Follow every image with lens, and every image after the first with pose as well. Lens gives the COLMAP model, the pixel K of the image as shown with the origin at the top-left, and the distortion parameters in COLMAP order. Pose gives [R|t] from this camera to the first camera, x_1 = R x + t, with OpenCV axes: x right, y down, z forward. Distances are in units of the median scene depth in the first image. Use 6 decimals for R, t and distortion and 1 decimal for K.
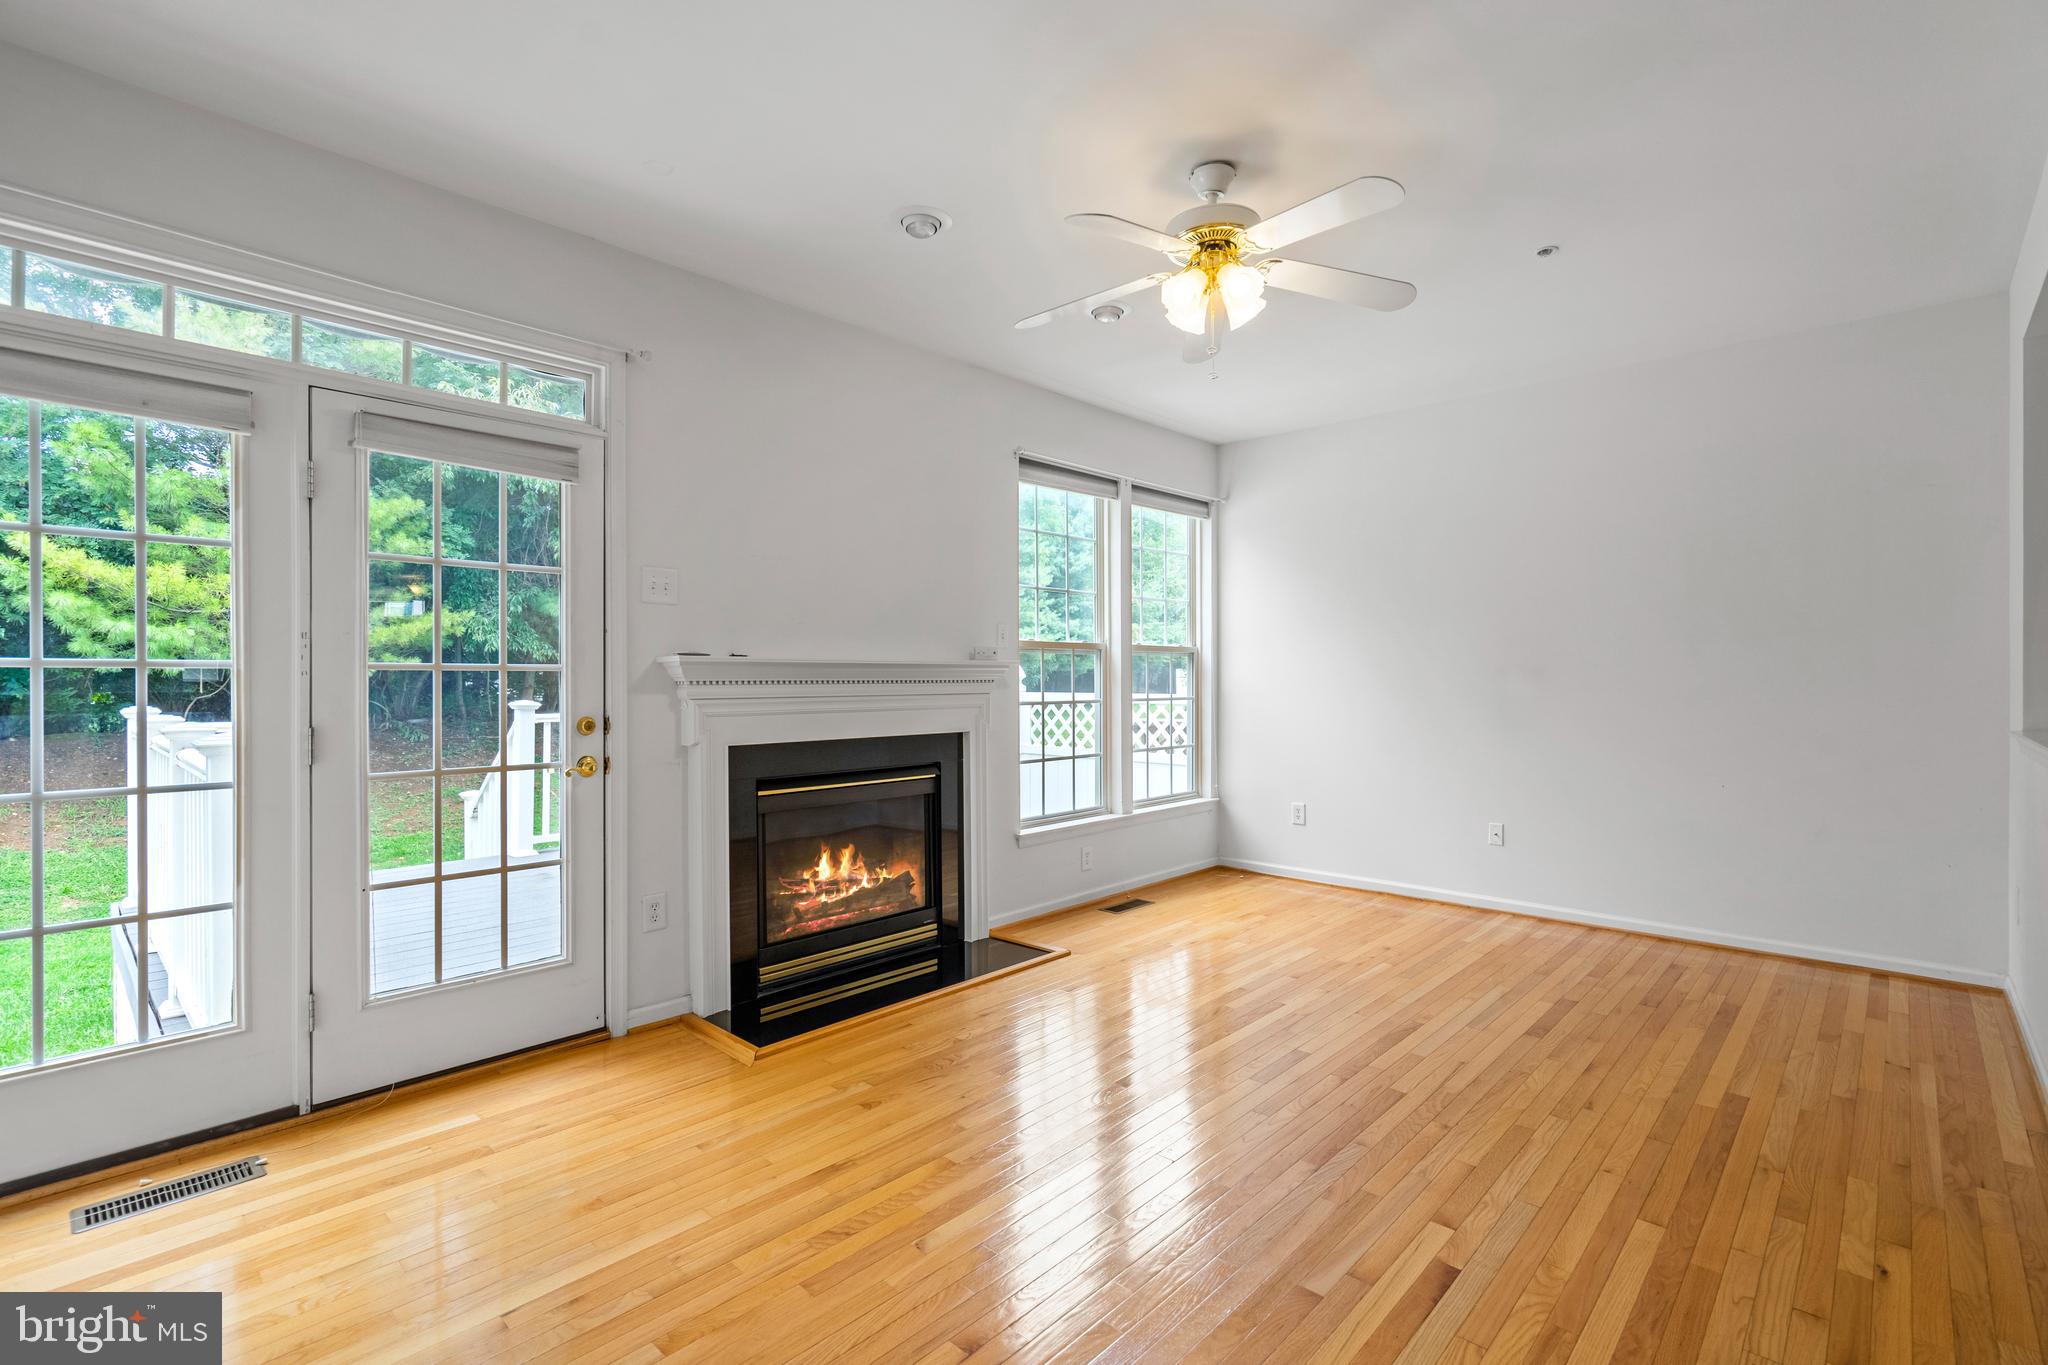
lens RADIAL K [[938.6, 0, 1015.9], [0, 938.6, 696.9], [0, 0, 1]] dist [0.002885, 0.000595]
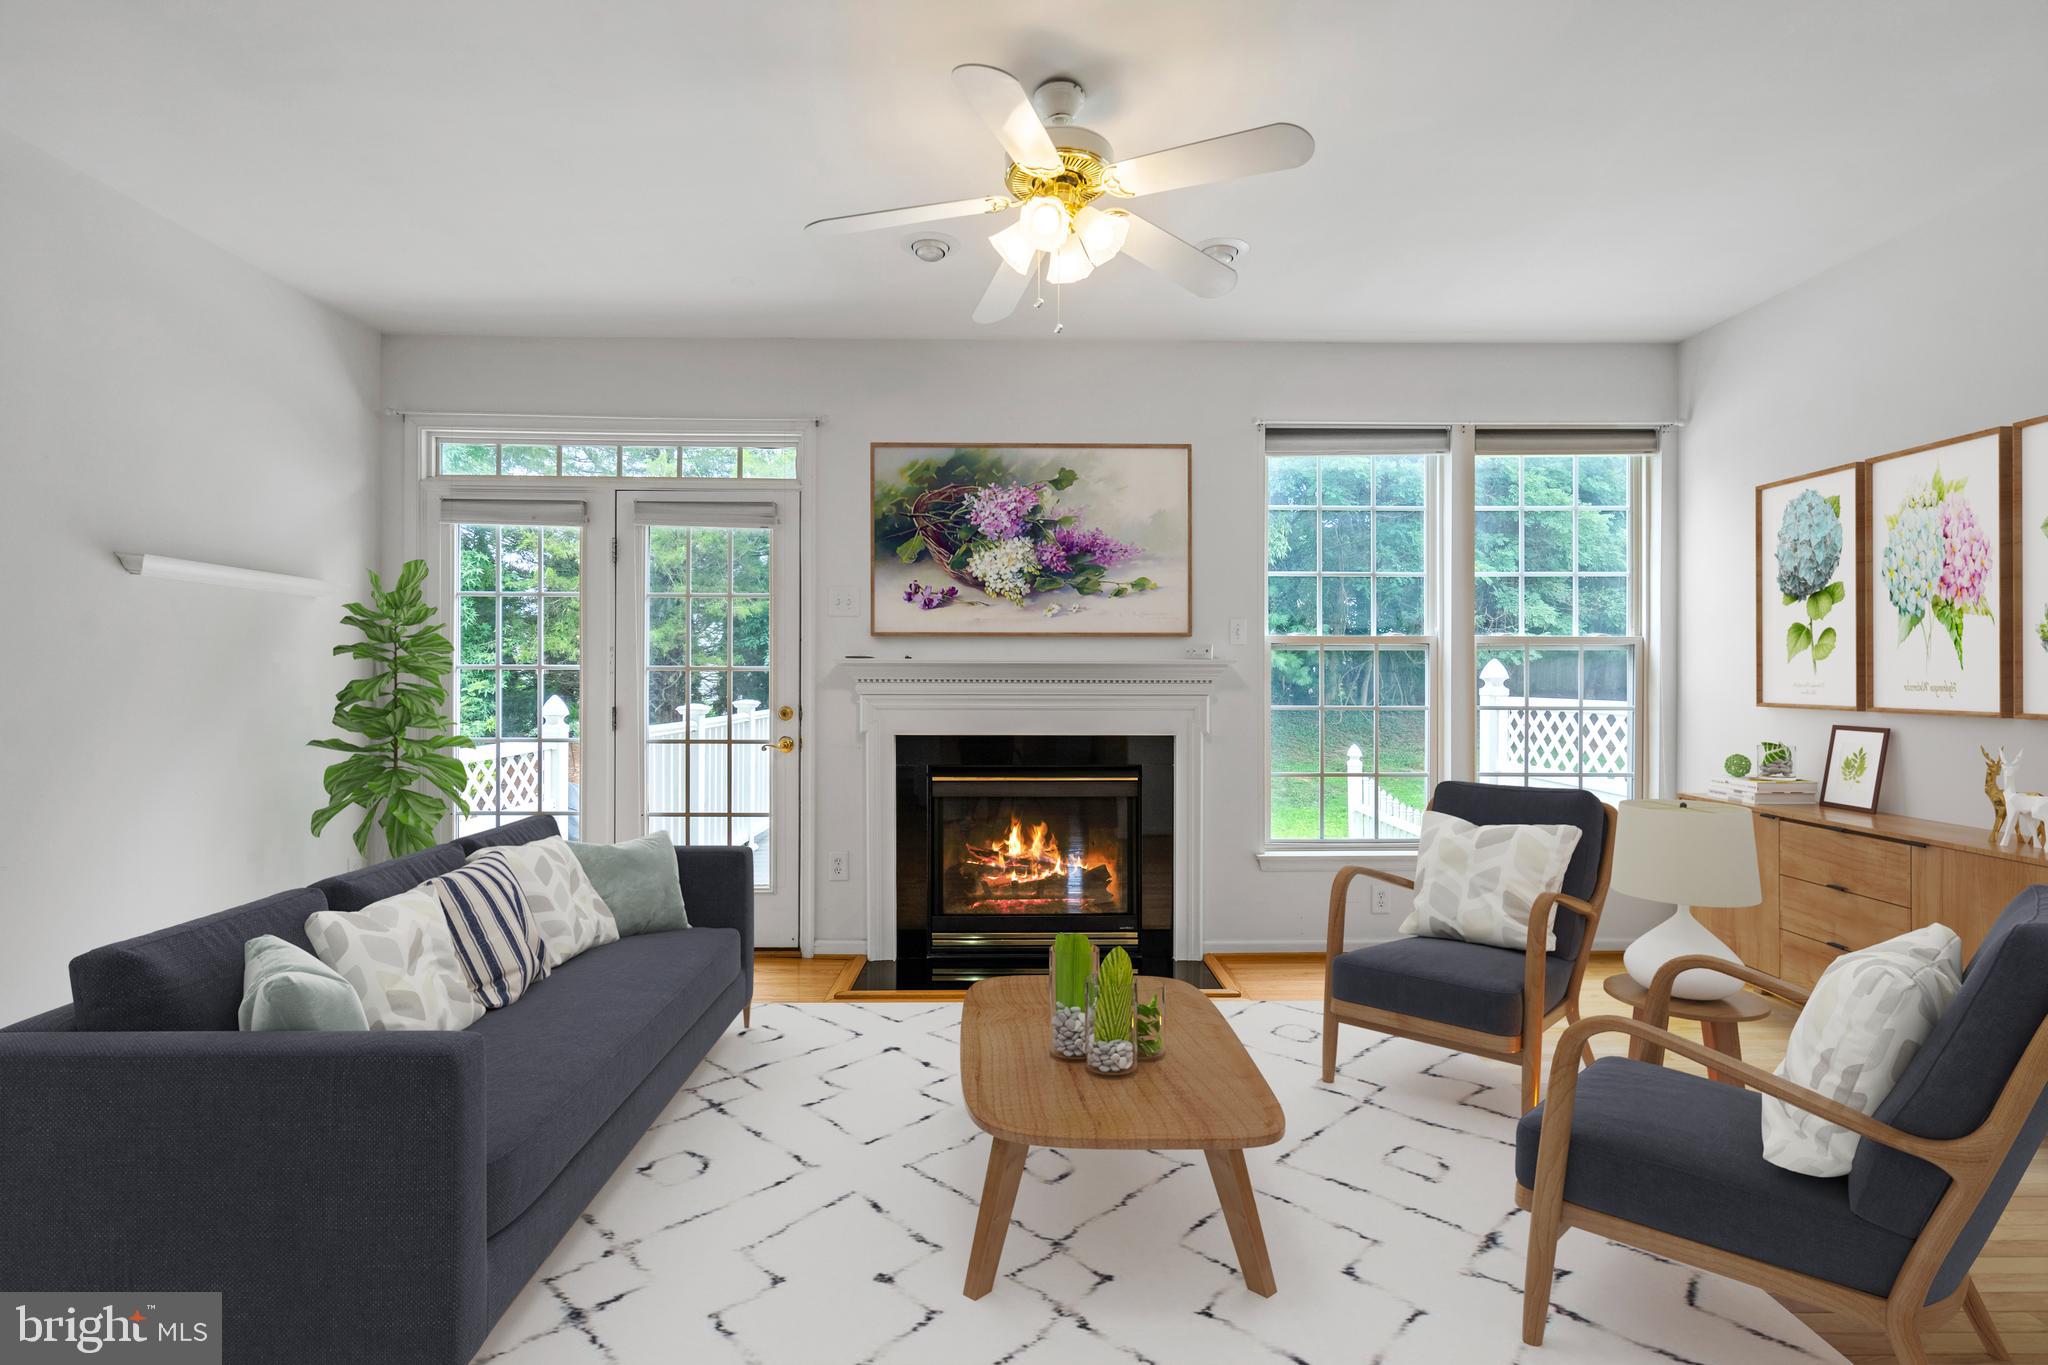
lens RADIAL K [[938.6, 0, 1015.9], [0, 938.6, 696.9], [0, 0, 1]] dist [0.002885, 0.000595]
pose [[0.700445, 0.021577, -0.713380, 0.482367], [-0.019214, 0.999751, 0.011374, -0.008844], [0.713447, 0.005740, 0.700685, 0.219015]]
